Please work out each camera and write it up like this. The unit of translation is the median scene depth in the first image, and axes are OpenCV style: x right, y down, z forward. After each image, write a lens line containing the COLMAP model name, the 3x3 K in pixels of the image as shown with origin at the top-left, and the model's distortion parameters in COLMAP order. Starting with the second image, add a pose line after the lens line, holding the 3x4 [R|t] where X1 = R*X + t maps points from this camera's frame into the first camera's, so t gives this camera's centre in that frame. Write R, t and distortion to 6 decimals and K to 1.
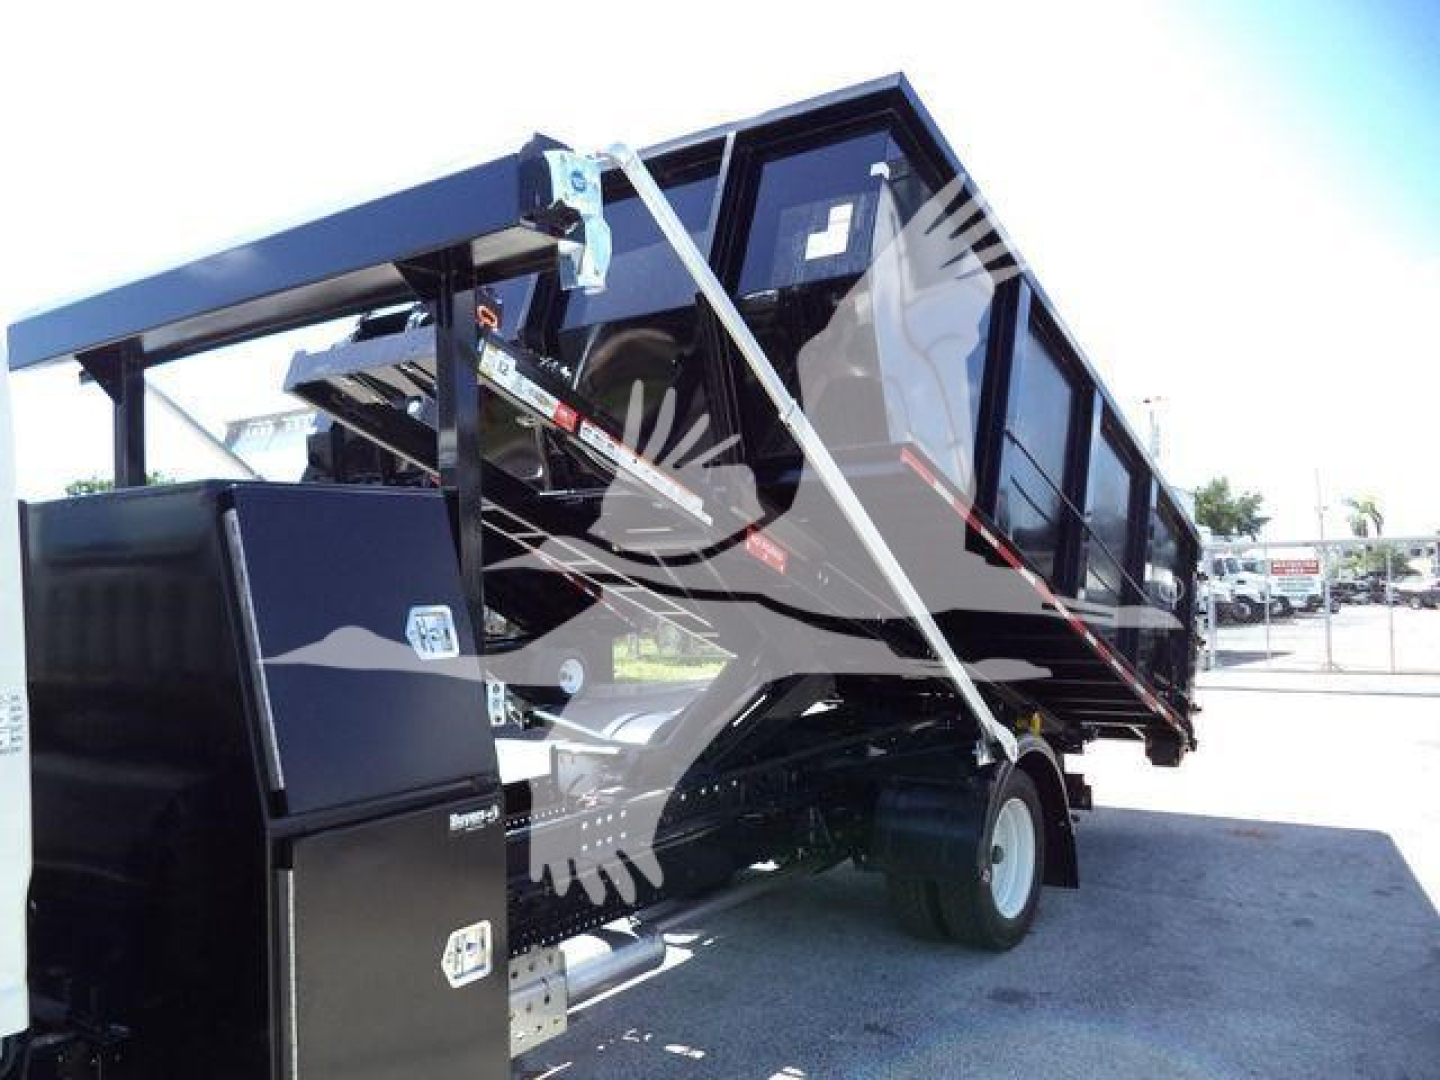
lens RADIAL K [[1171.2, 0, 743.2], [0, 1171.2, 519.2], [0, 0, 1]] dist [-0.028327, 0.008634]
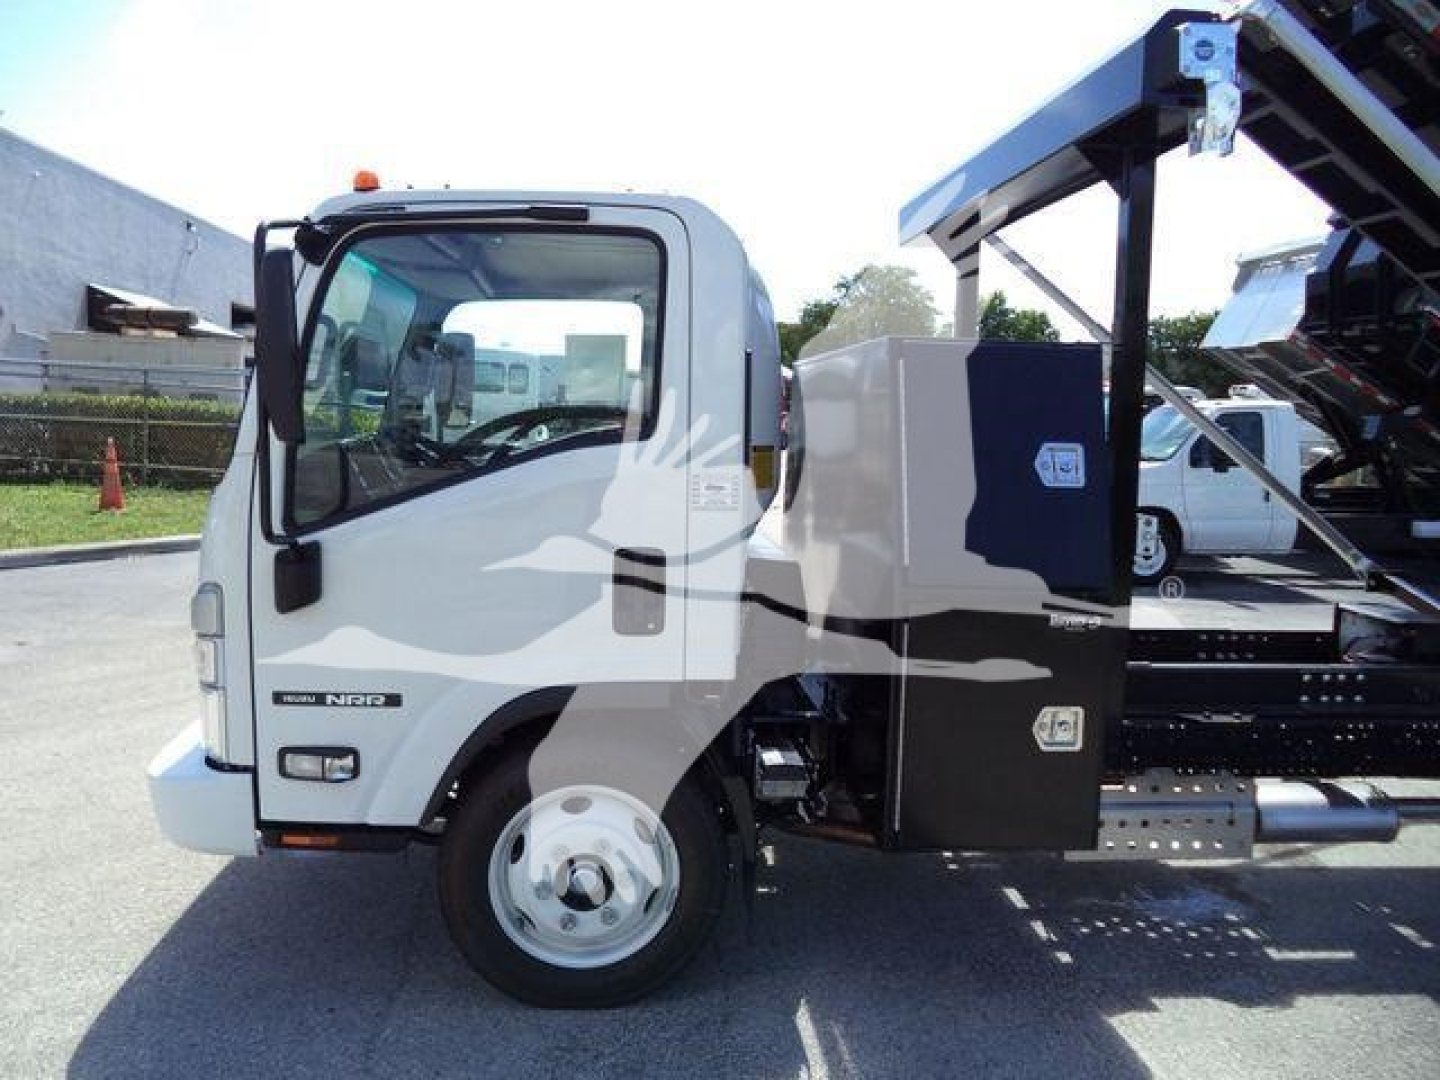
lens RADIAL K [[1190.4, 0, 728.4], [0, 1190.4, 551.2], [0, 0, 1]] dist [-0.014375, 0.005192]
pose [[0.648150, 0.147721, -0.747048, 0.230976], [-0.026413, 0.984775, 0.171813, -0.008751], [0.761055, -0.091629, 0.642184, -0.027995]]
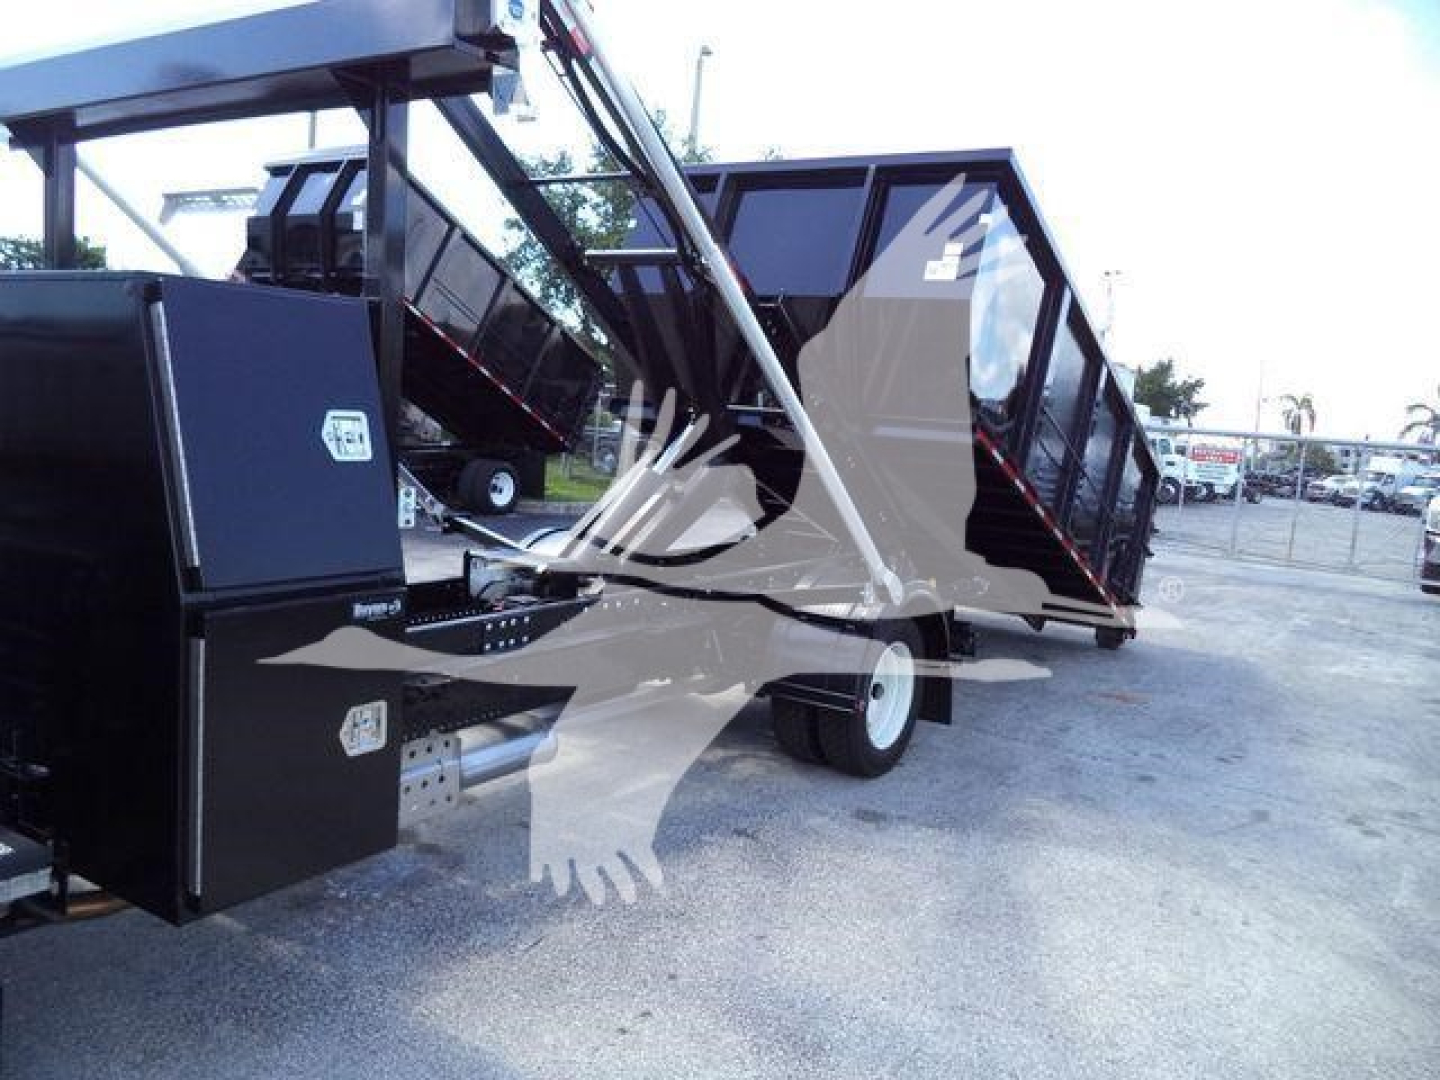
lens RADIAL K [[1171.2, 0, 741.3], [0, 1171.2, 543.2], [0, 0, 1]] dist [-0.028327, 0.008634]
pose [[0.993727, 0.097018, 0.055630, 0.021537], [-0.104750, 0.981689, 0.159101, -0.007109], [-0.039176, -0.163930, 0.985694, -0.041053]]
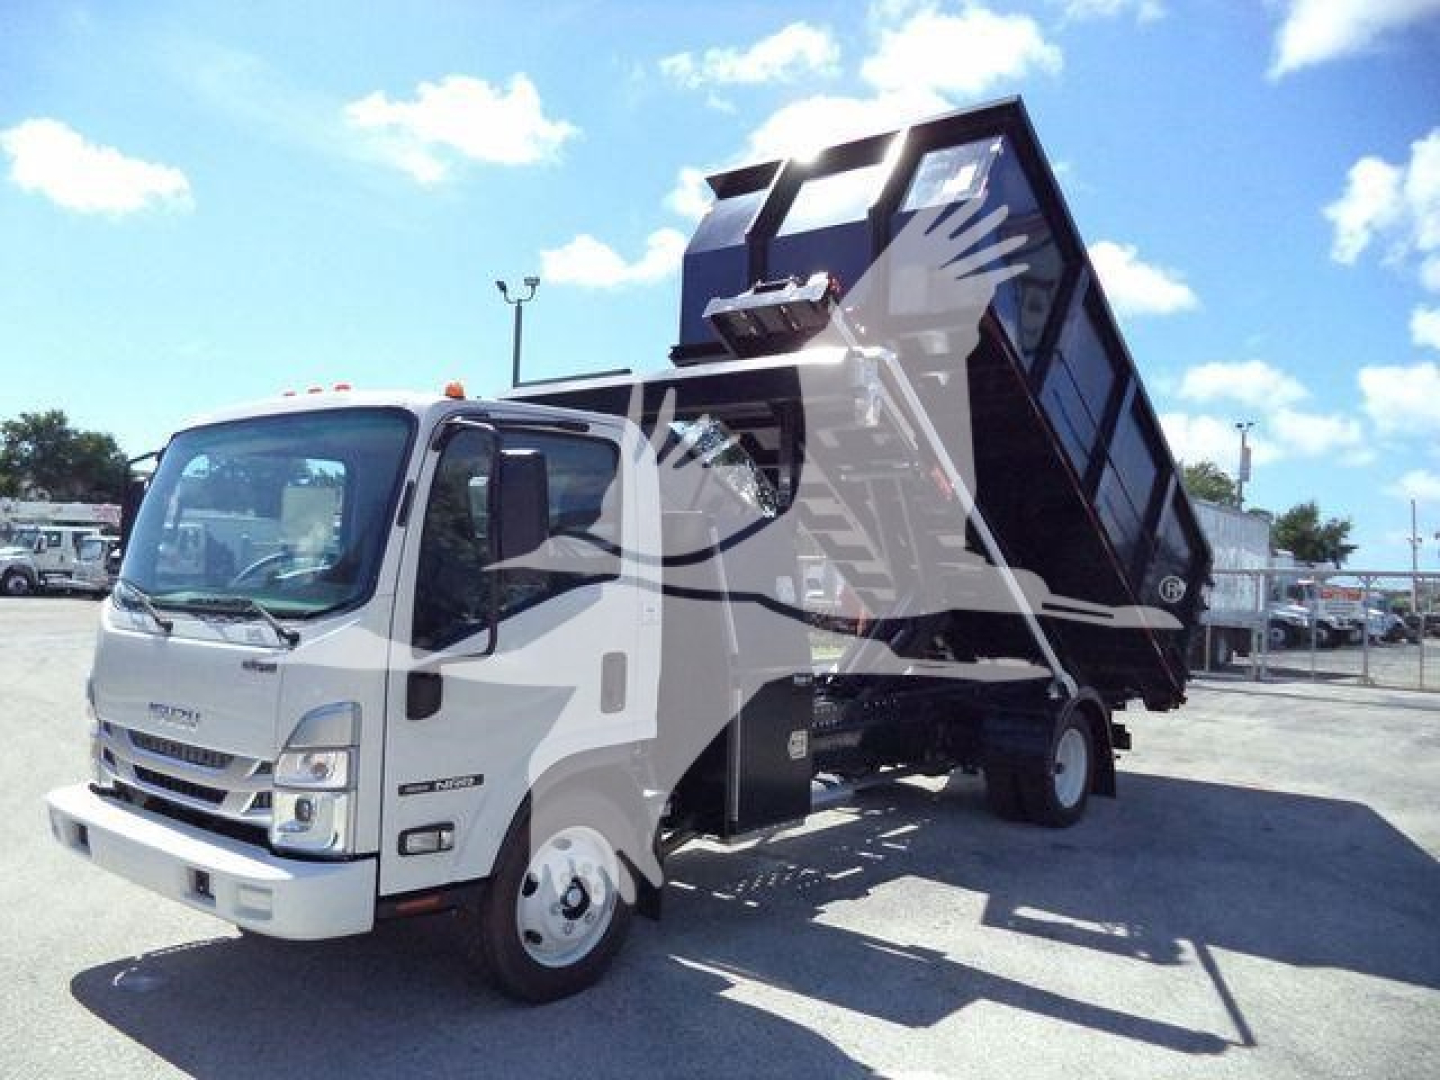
lens RADIAL K [[1219.0, 0, 723.1], [0, 1219.0, 553.9], [0, 0, 1]] dist [-0.033575, 0.000529]
pose [[0.995755, 0.058611, -0.070976, -0.120280], [-0.056148, 0.997766, 0.036202, -0.014848], [0.072939, -0.032063, 0.996821, -0.588429]]
